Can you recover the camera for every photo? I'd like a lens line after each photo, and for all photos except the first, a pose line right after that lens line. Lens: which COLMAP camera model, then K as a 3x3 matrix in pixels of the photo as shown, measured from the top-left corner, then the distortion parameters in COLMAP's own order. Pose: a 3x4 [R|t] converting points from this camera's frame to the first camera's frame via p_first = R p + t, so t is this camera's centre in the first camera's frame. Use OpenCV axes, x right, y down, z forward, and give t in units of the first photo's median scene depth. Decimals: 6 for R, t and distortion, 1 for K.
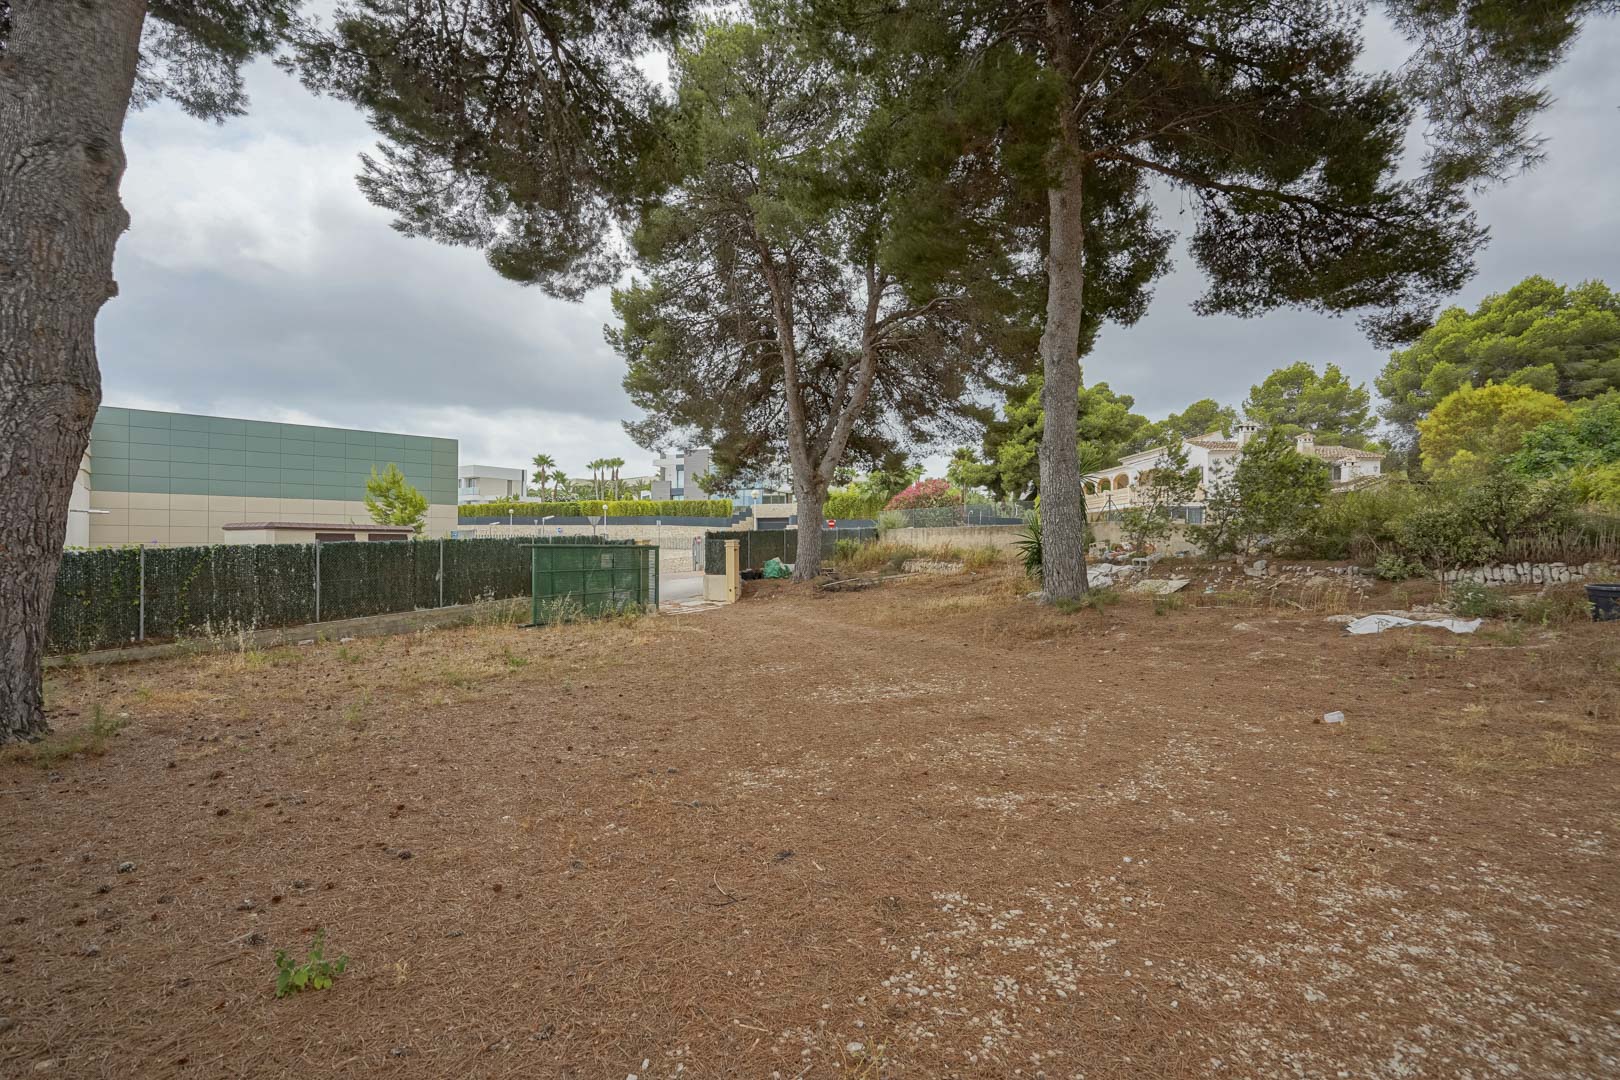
lens RADIAL K [[741.3, 0, 810.3], [0, 741.3, 549.4], [0, 0, 1]] dist [0.002245, -0.000805]
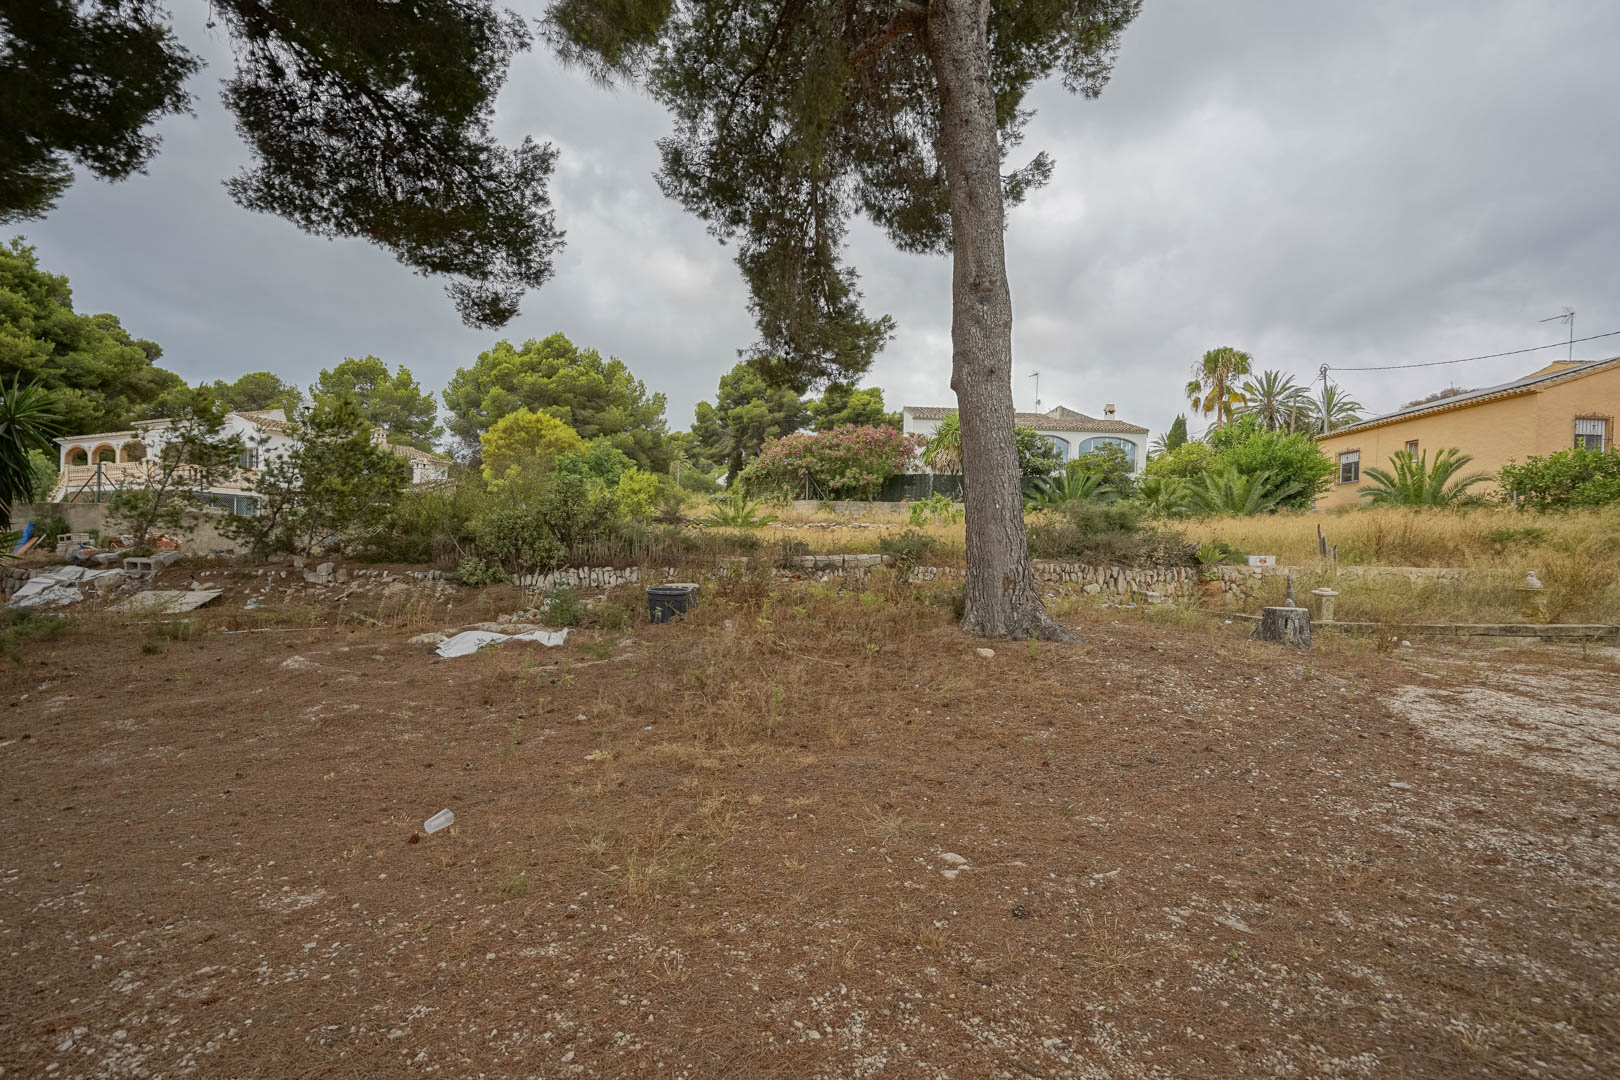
lens RADIAL K [[741.3, 0, 815.4], [0, 741.3, 565.7], [0, 0, 1]] dist [0.002245, -0.000805]
pose [[0.430260, 0.003928, 0.902696, 0.122877], [-0.021413, 0.999754, 0.005856, 0.002240], [-0.902451, -0.021849, 0.430239, 0.198527]]
